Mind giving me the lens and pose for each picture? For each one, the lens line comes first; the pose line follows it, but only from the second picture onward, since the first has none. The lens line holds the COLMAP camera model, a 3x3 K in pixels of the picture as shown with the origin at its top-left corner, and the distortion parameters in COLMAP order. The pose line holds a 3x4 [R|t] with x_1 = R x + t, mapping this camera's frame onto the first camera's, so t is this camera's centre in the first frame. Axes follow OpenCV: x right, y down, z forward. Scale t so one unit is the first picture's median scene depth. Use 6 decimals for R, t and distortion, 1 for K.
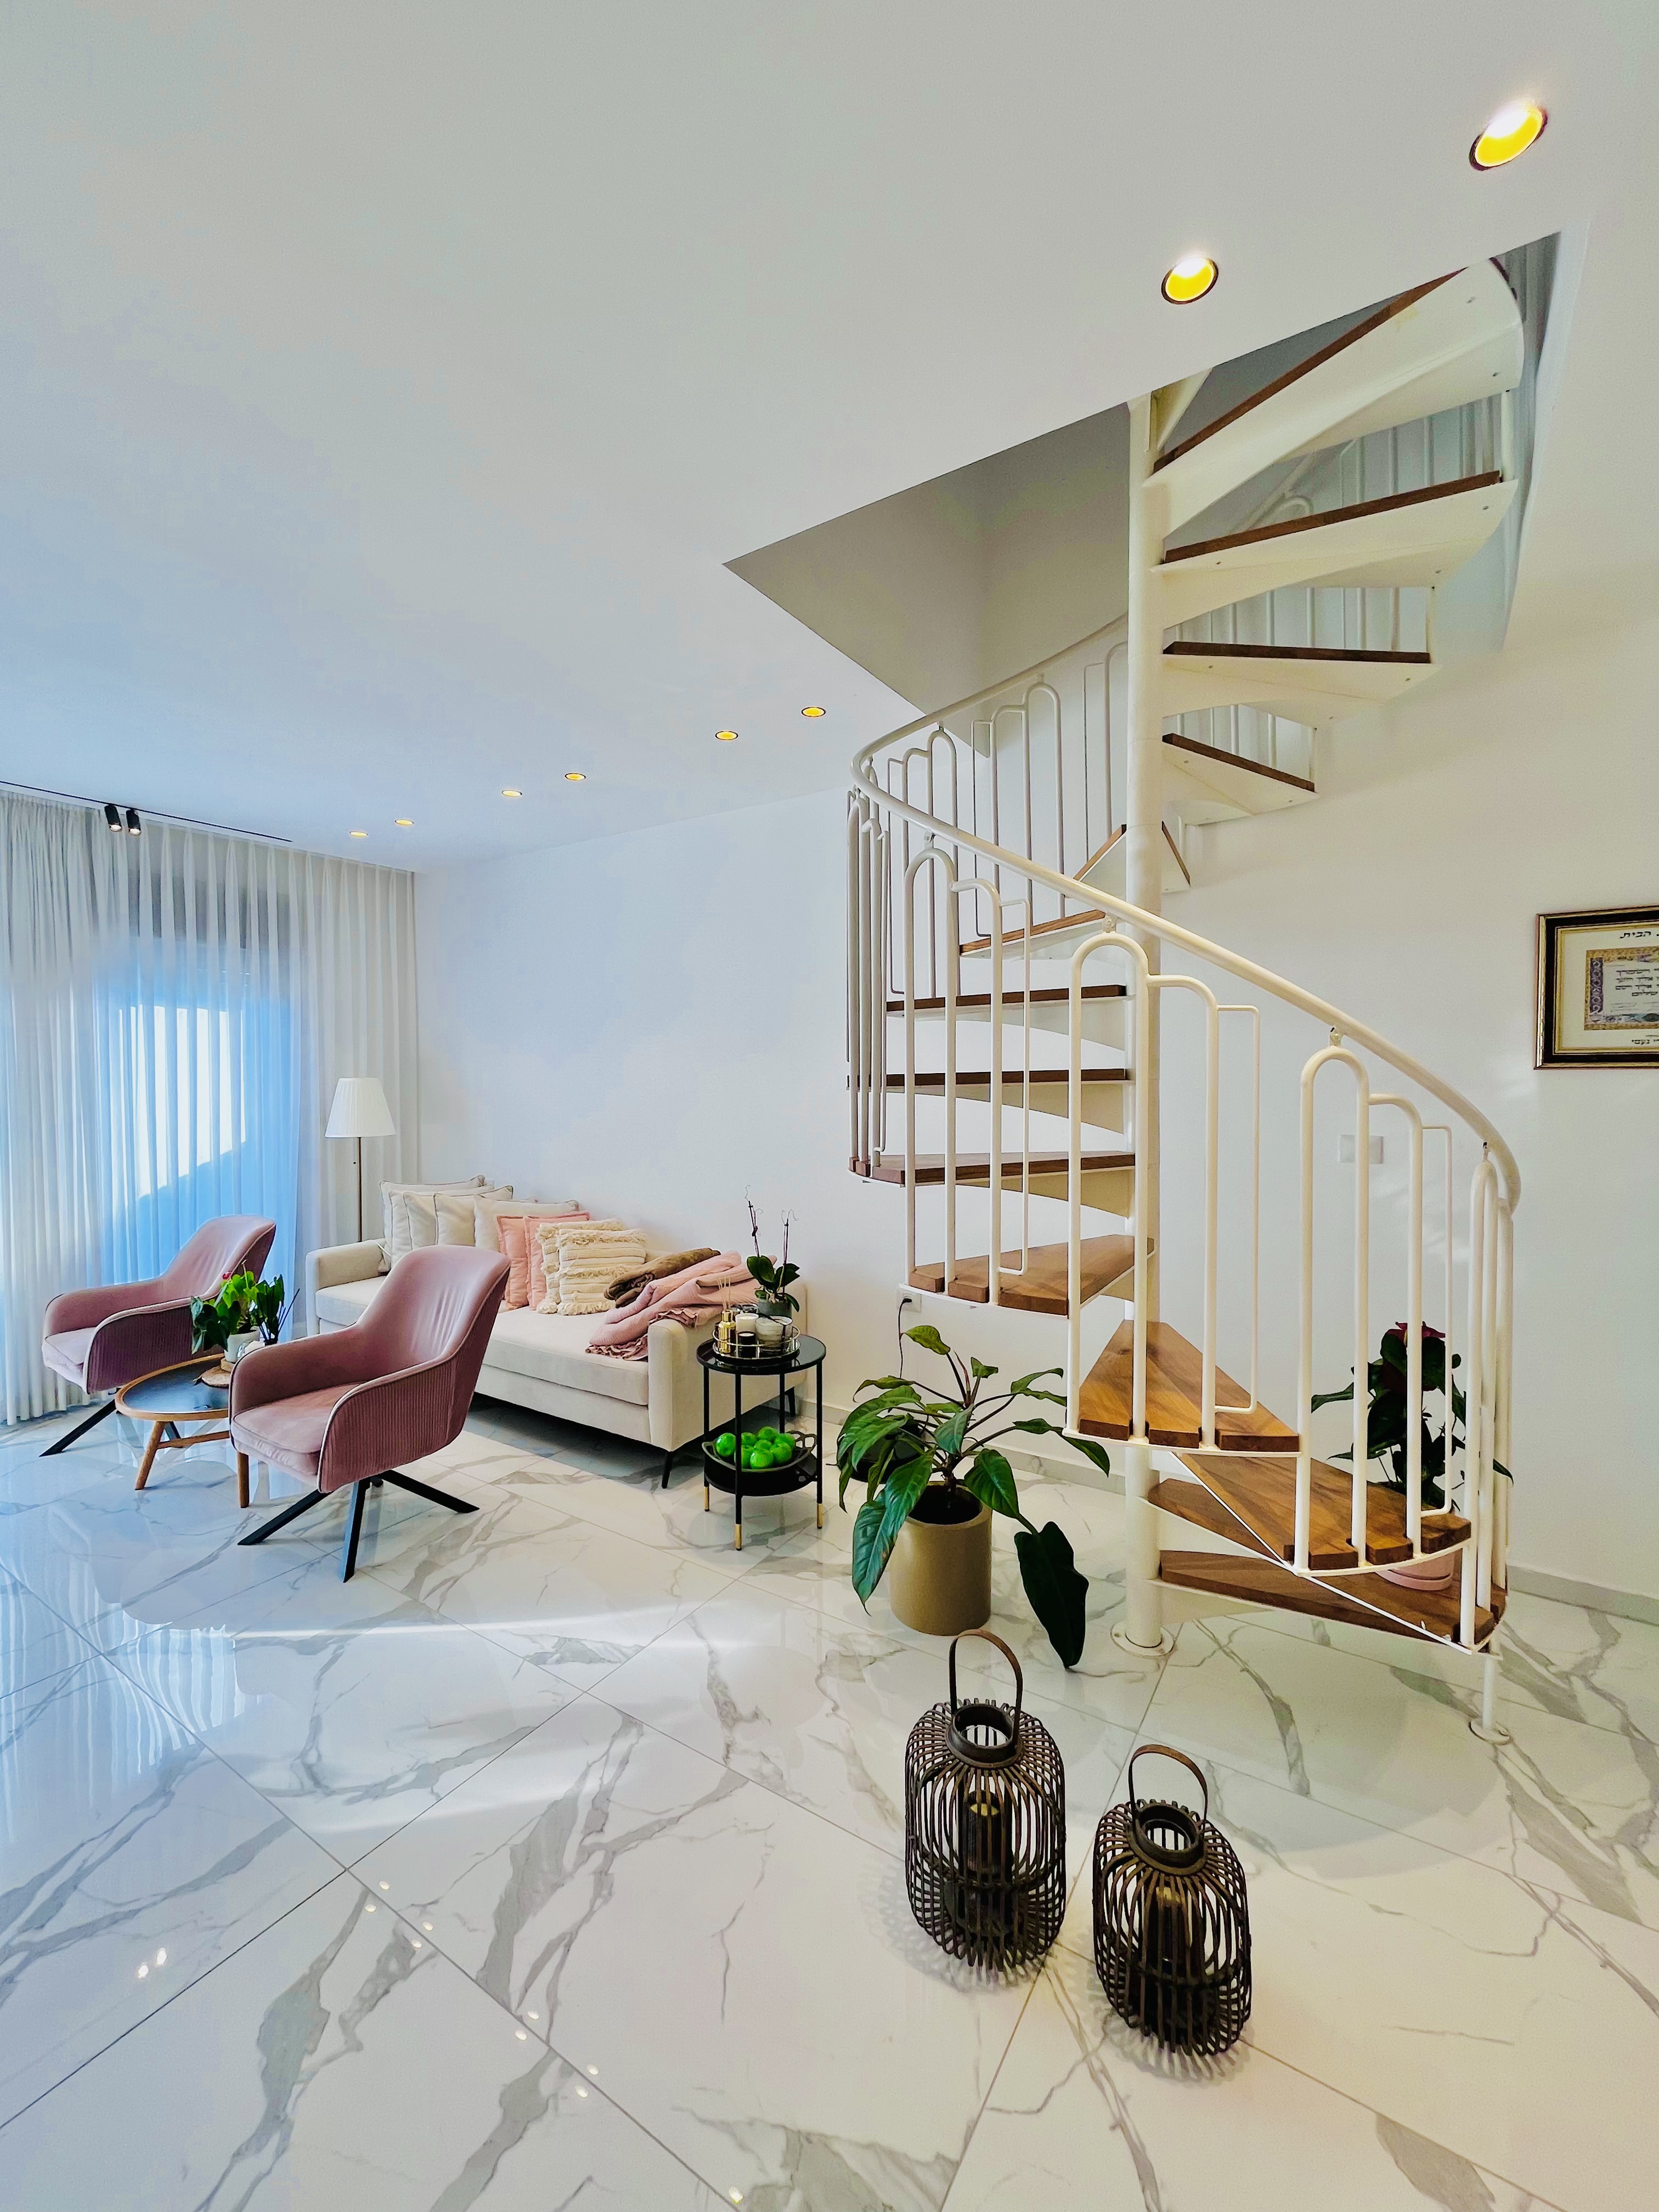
lens RADIAL K [[898.1, 0, 837.8], [0, 898.1, 1095.8], [0, 0, 1]] dist [-0.000518, -0.000339]
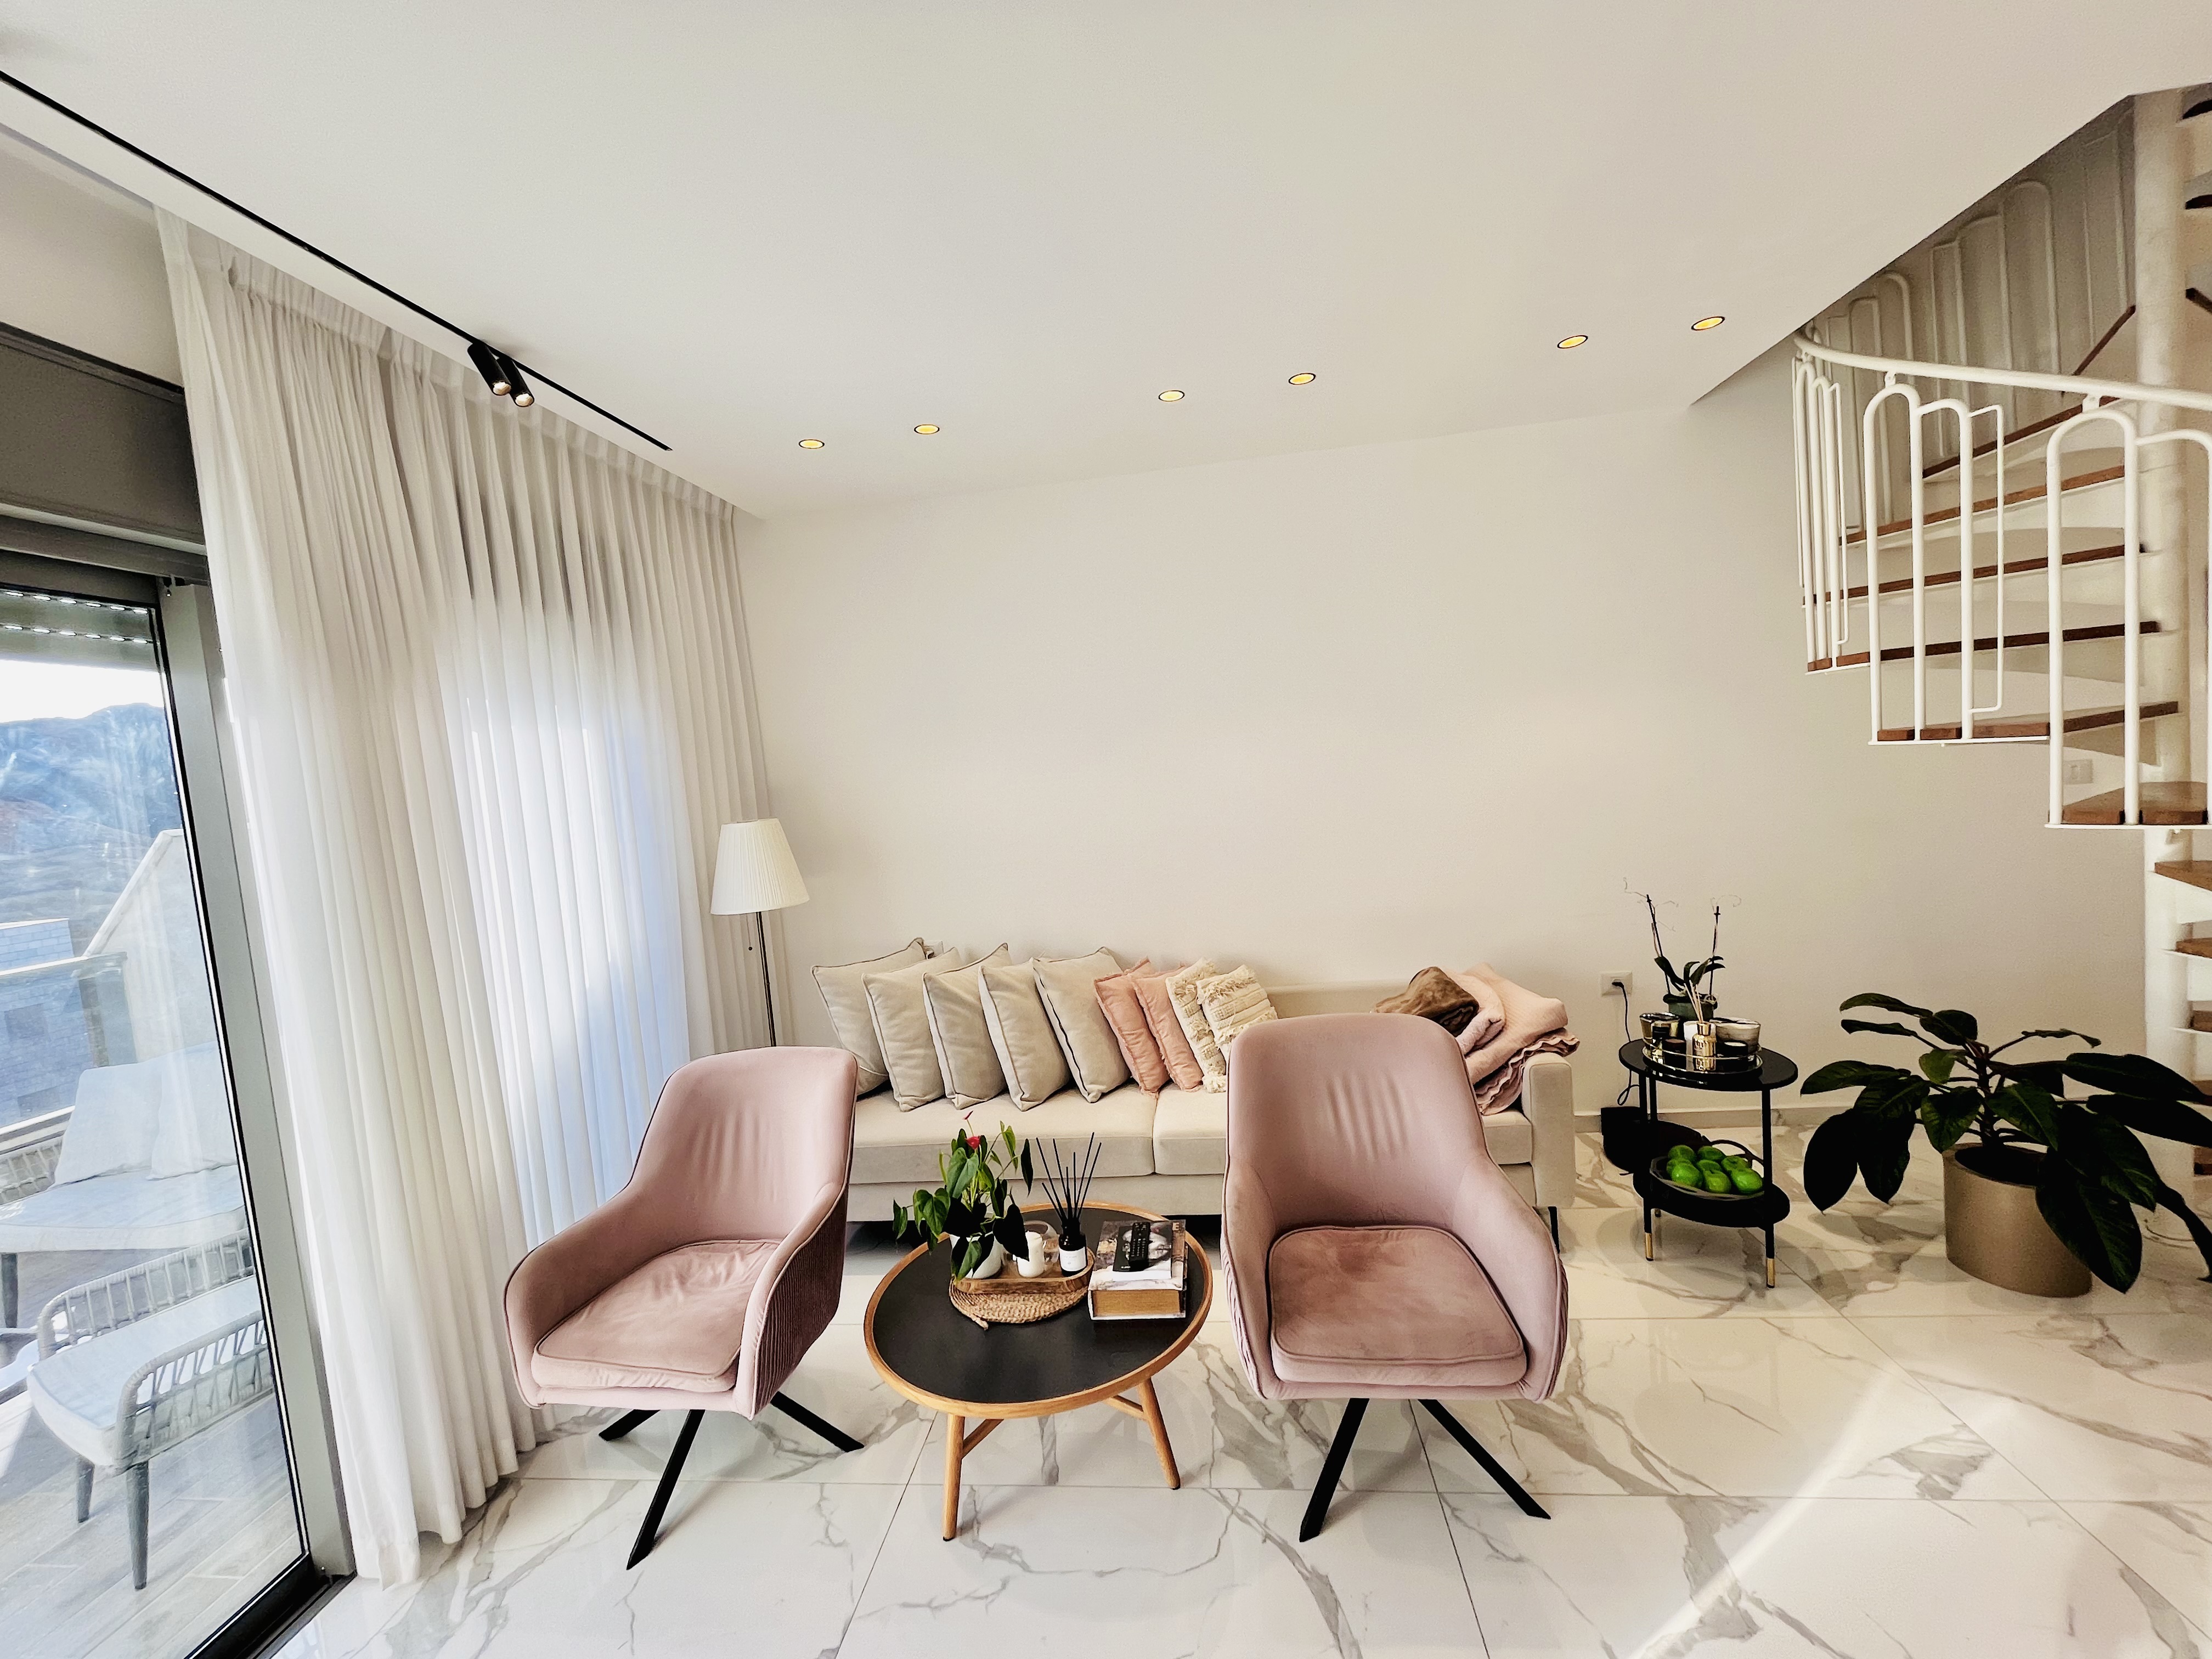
lens RADIAL K [[898.1, 0, 1107.5], [0, 898.1, 827.9], [0, 0, 1]] dist [-0.000518, -0.000339]
pose [[0.892282, -0.117475, 0.435927, -1.049363], [0.094464, 0.992761, 0.074177, -0.069946], [-0.441485, -0.025007, 0.896920, 0.519686]]
